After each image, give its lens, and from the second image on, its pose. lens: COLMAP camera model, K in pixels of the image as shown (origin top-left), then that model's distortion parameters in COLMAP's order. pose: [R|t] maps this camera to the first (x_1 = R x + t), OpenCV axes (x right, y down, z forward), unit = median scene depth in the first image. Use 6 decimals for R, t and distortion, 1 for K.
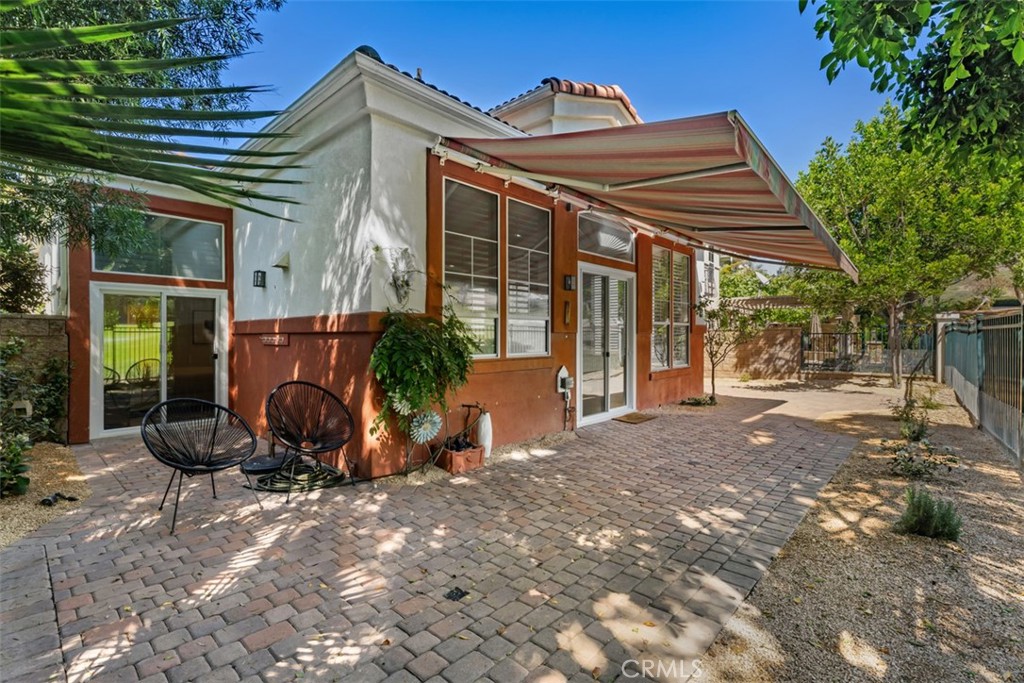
lens RADIAL K [[466.5, 0, 508.5], [0, 466.5, 338.0], [0, 0, 1]] dist [0.013273, 0.000714]
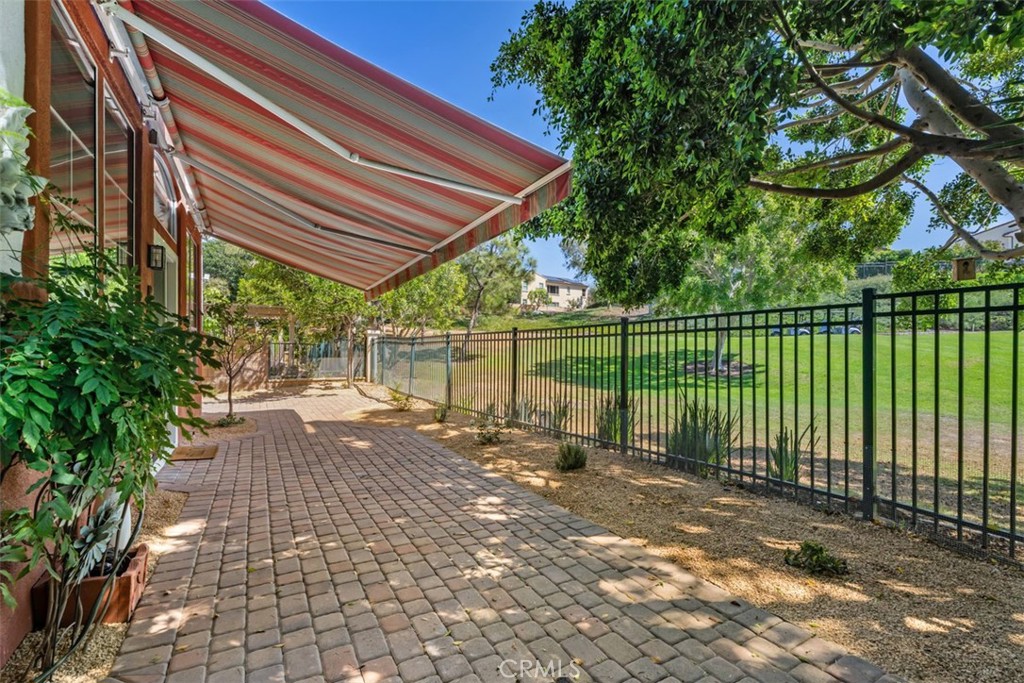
lens RADIAL K [[466.5, 0, 510.0], [0, 466.5, 344.8], [0, 0, 1]] dist [0.013273, 0.000714]
pose [[0.333321, 0.008154, 0.942778, -0.522333], [0.002658, 0.999951, -0.009588, 0.010304], [-0.942810, 0.005701, 0.333283, 0.520231]]
